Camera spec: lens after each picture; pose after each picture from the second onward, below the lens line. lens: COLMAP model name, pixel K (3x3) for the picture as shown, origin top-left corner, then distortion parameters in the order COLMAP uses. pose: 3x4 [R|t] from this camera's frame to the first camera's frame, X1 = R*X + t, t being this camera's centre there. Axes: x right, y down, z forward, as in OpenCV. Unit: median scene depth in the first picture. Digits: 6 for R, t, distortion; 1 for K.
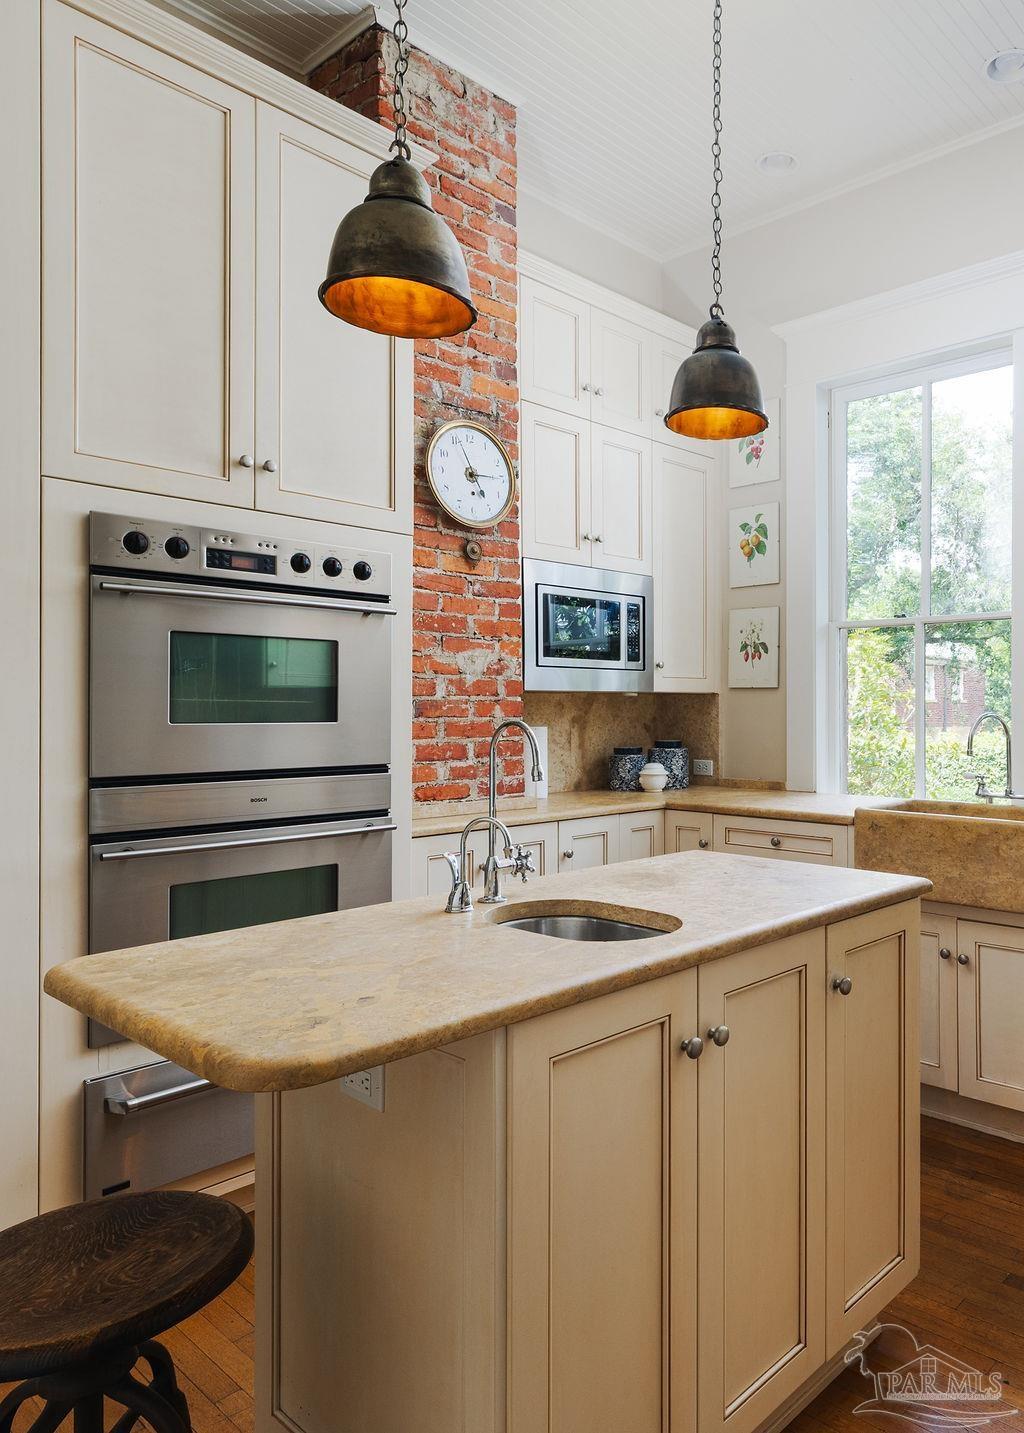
lens RADIAL K [[993.2, 0, 535.1], [0, 993.2, 728.9], [0, 0, 1]] dist [0.000981, 0.002639]
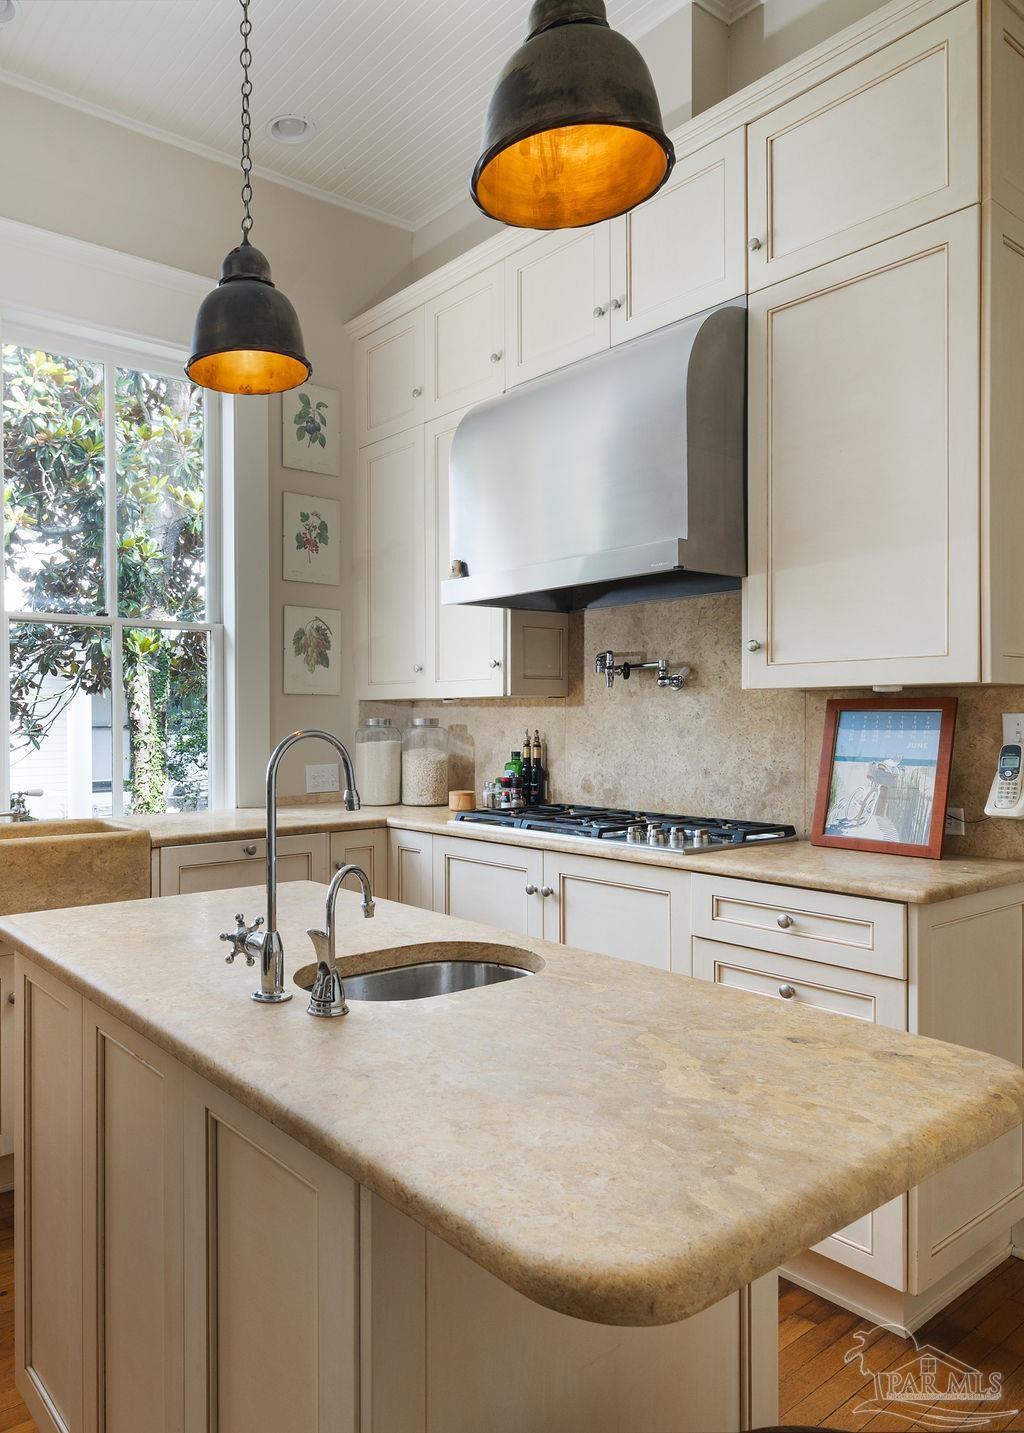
lens RADIAL K [[993.2, 0, 535.1], [0, 993.2, 728.9], [0, 0, 1]] dist [0.000981, 0.002639]
pose [[0.091640, -0.006575, 0.995770, -1.102335], [0.019314, 0.999802, 0.004825, -0.018200], [-0.995605, 0.018791, 0.091749, 1.168828]]
